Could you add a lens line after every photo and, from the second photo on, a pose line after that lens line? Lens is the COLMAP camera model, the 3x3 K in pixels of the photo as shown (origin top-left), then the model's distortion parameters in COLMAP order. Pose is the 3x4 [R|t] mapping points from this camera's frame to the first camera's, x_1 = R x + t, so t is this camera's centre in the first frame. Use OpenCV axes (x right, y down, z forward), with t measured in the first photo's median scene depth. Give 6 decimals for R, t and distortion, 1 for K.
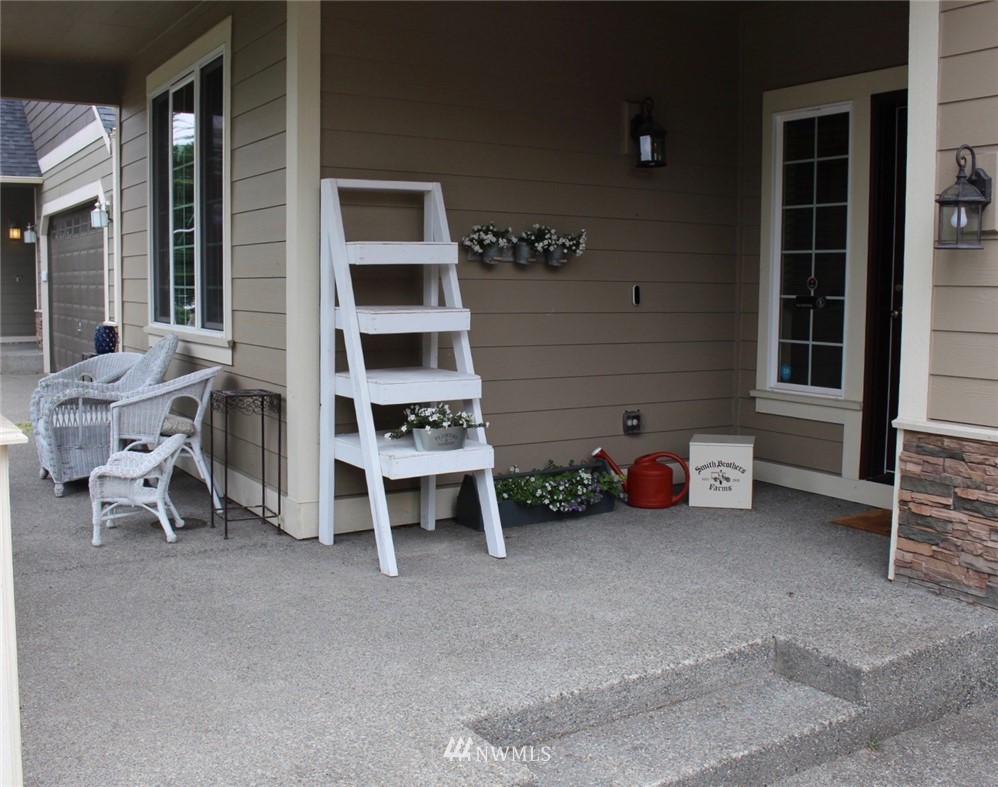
lens RADIAL K [[1052.1, 0, 499.1], [0, 1052.1, 389.6], [0, 0, 1]] dist [-0.128956, 0.000000]
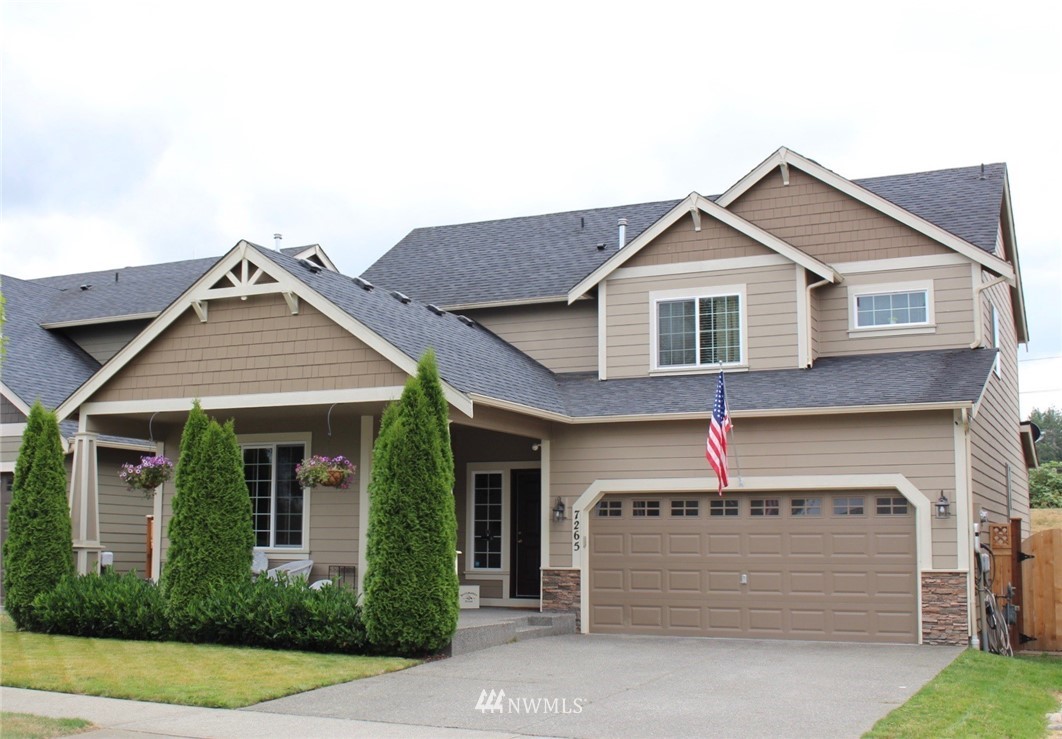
lens RADIAL K [[1245.7, 0, 531.9], [0, 1245.7, 371.0], [0, 0, 1]] dist [-0.005217, 0.000000]
pose [[0.836444, 0.079582, 0.542243, -1.543530], [0.050932, 0.973832, -0.221490, 0.240661], [-0.545681, 0.212882, 0.810502, -2.008358]]
